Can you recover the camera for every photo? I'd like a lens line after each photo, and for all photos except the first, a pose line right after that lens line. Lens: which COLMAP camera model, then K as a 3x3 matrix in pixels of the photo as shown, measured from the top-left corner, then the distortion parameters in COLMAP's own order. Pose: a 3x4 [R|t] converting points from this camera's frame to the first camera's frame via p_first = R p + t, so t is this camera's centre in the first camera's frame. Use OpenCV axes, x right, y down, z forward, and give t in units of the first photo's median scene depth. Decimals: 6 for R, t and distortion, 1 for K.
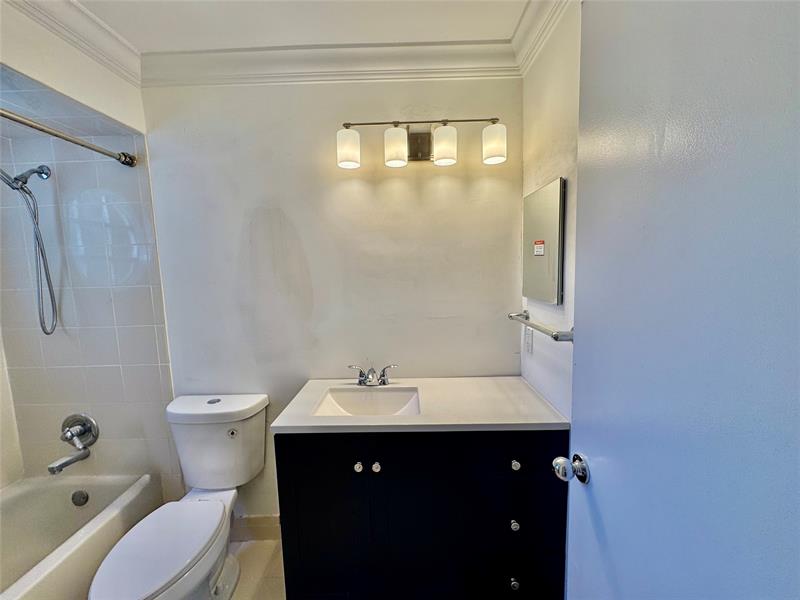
lens RADIAL K [[319.0, 0, 399.9], [0, 319.0, 298.9], [0, 0, 1]] dist [-0.006589, 0.000436]
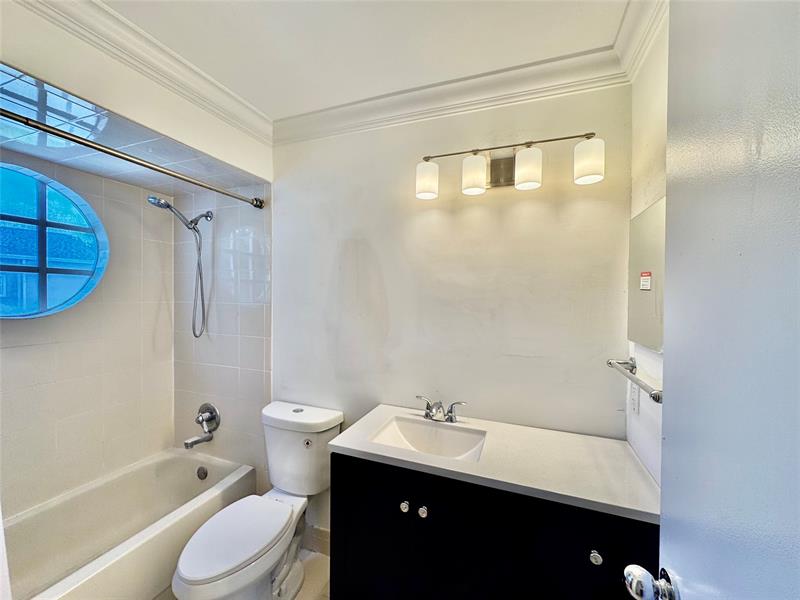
lens RADIAL K [[319.0, 0, 400.4], [0, 319.0, 298.8], [0, 0, 1]] dist [-0.006589, 0.000436]
pose [[0.938558, 0.042933, -0.342442, 0.117459], [-0.072342, 0.994663, -0.073570, -0.010375], [0.337455, 0.093822, 0.936654, 0.042569]]
